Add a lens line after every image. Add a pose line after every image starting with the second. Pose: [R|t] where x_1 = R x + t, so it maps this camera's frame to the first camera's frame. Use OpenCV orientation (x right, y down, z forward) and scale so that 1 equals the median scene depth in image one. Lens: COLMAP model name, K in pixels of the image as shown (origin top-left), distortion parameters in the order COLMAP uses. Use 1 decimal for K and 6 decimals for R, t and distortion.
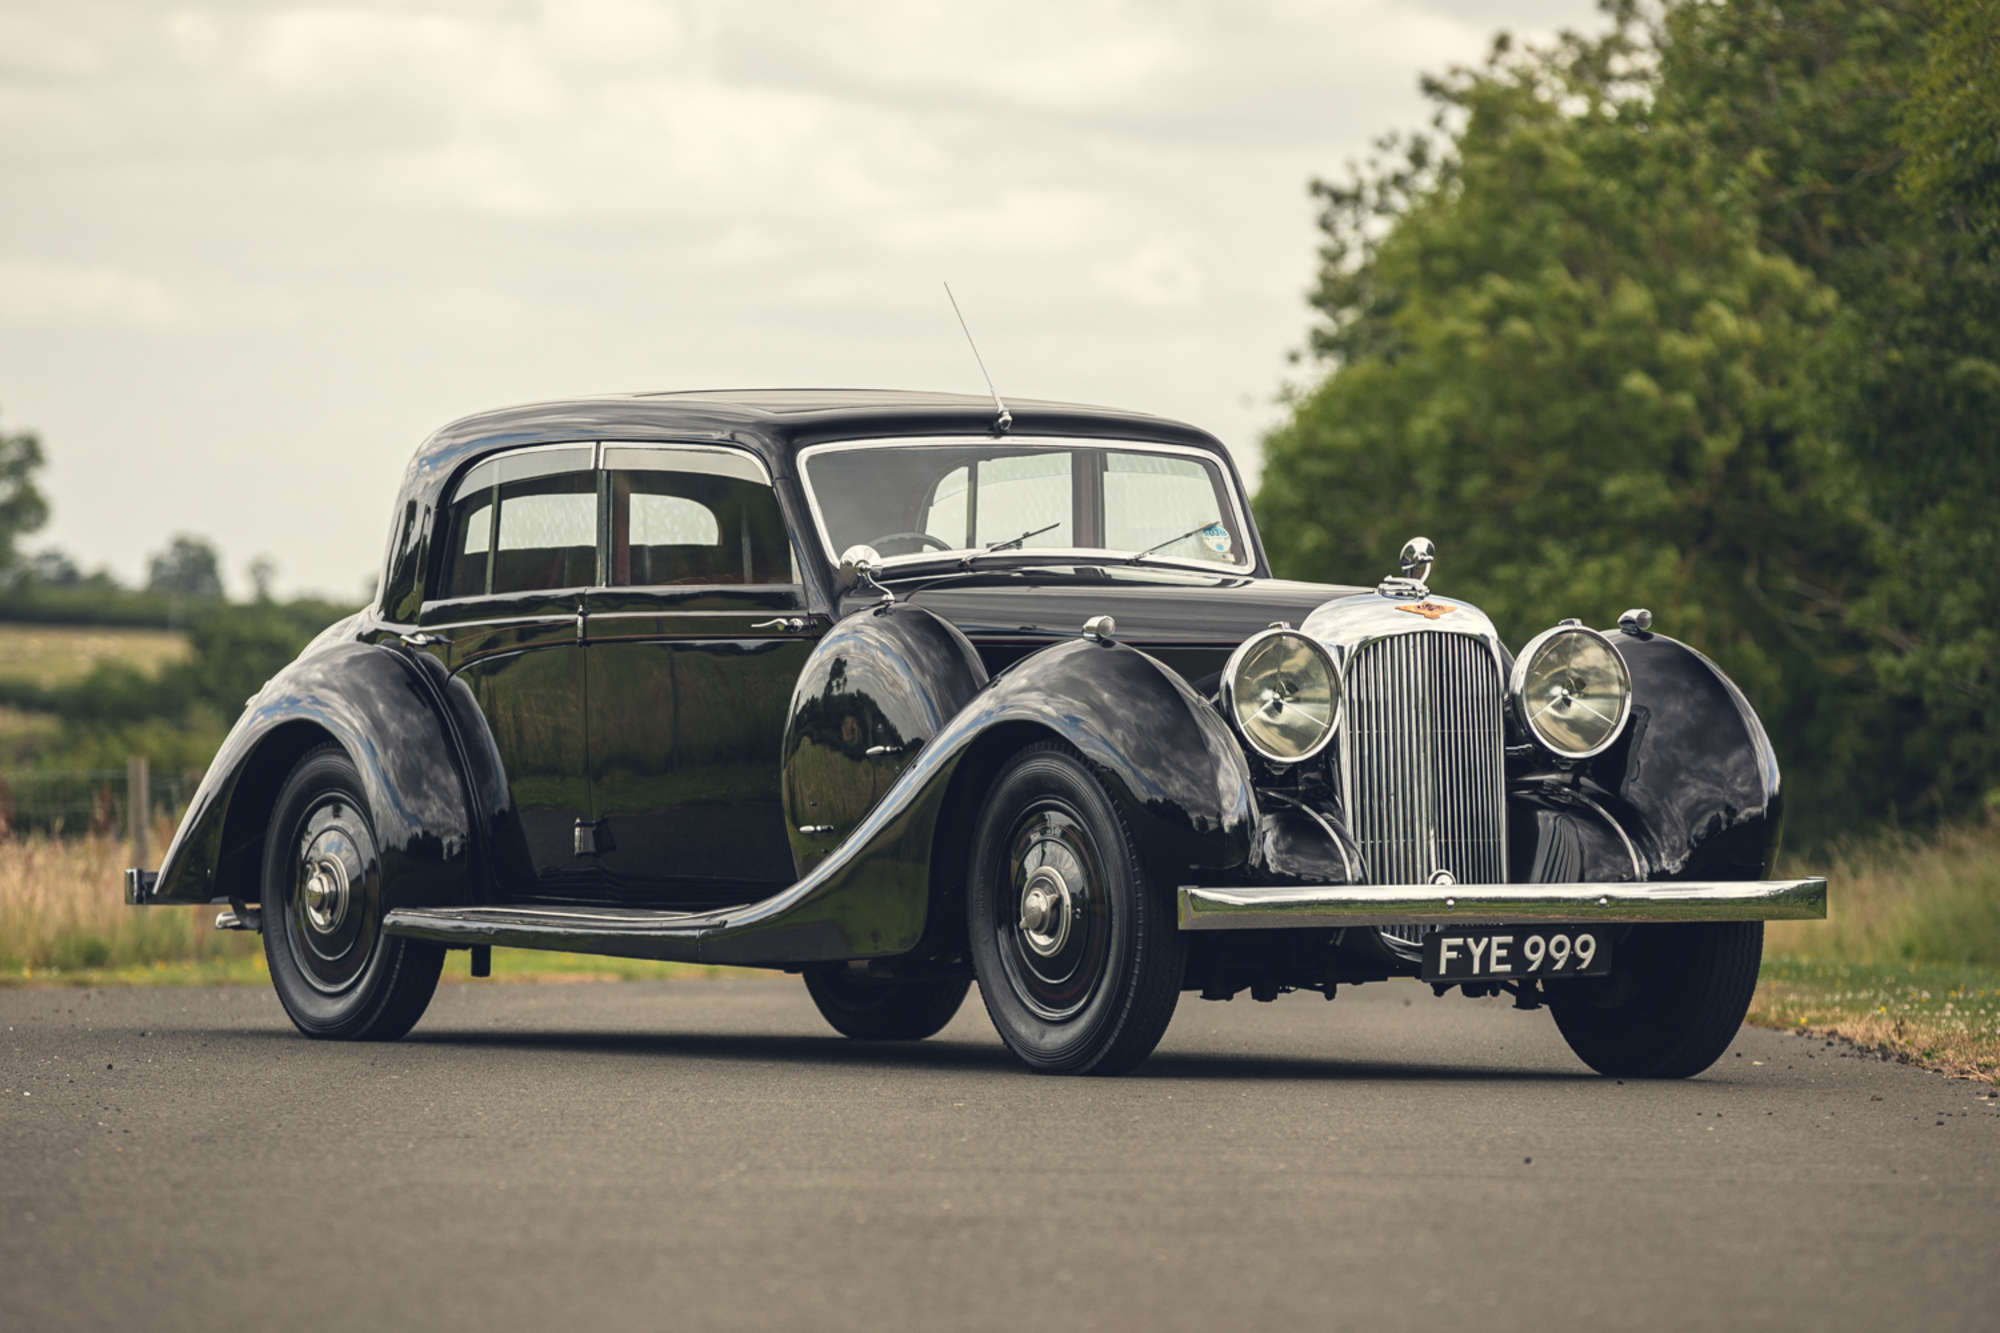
lens RADIAL K [[11484.8, 0, 1000.0], [0, 11484.8, 666.5], [0, 0, 1]] dist [0.511882, 9.803709]
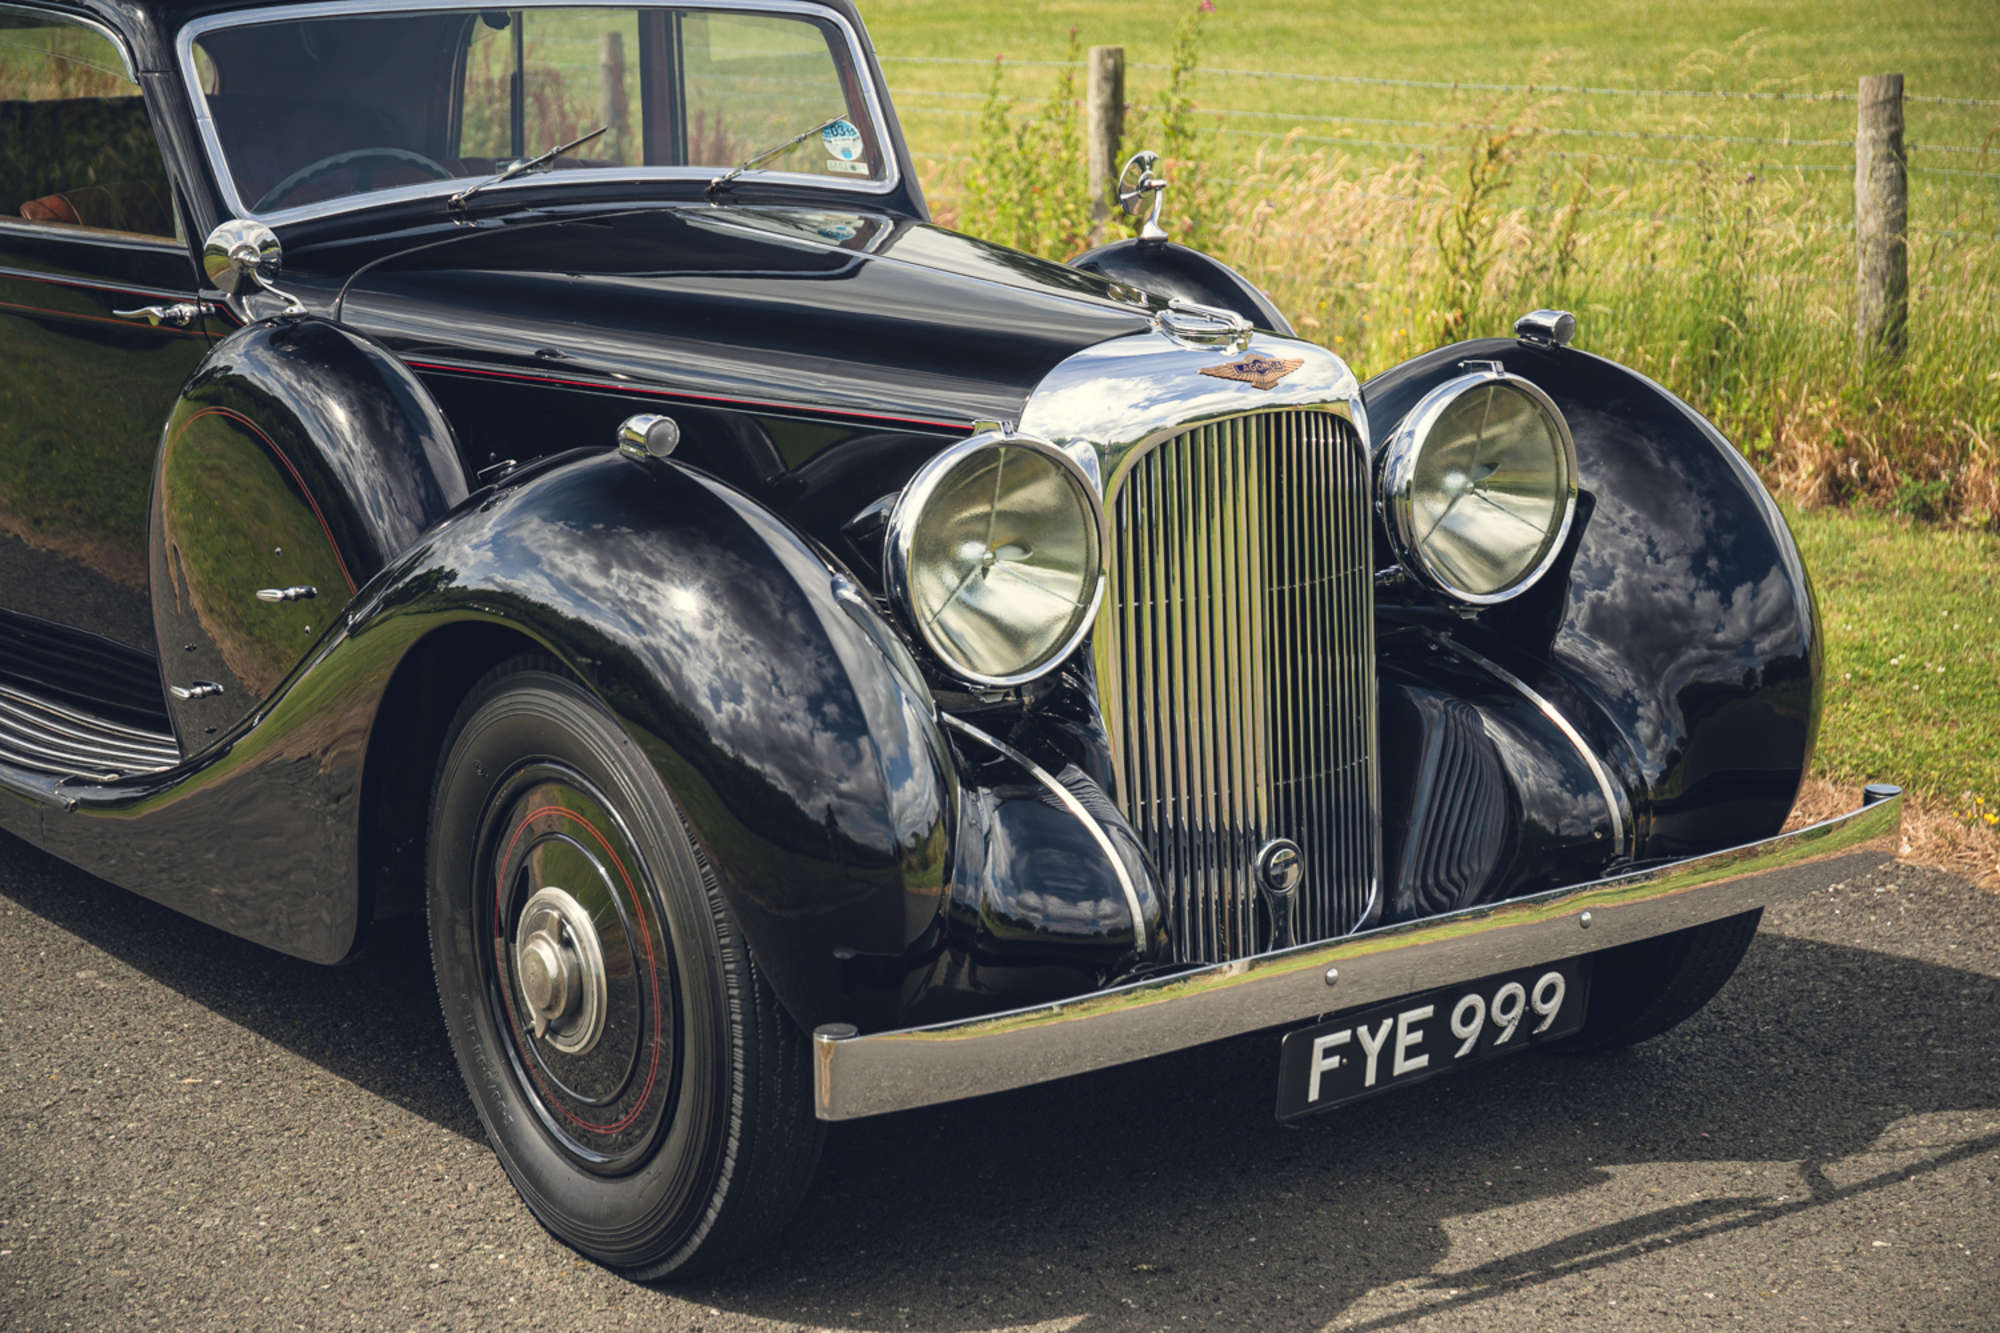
lens RADIAL K [[3555.8, 0, 1000.0], [0, 3555.8, 666.5], [0, 0, 1]] dist [0.207004, 0.108426]
pose [[0.996669, -0.020479, 0.078942, 0.011491], [0.003481, 0.977759, 0.209702, -0.027113], [-0.081481, -0.208729, 0.974573, 0.840577]]
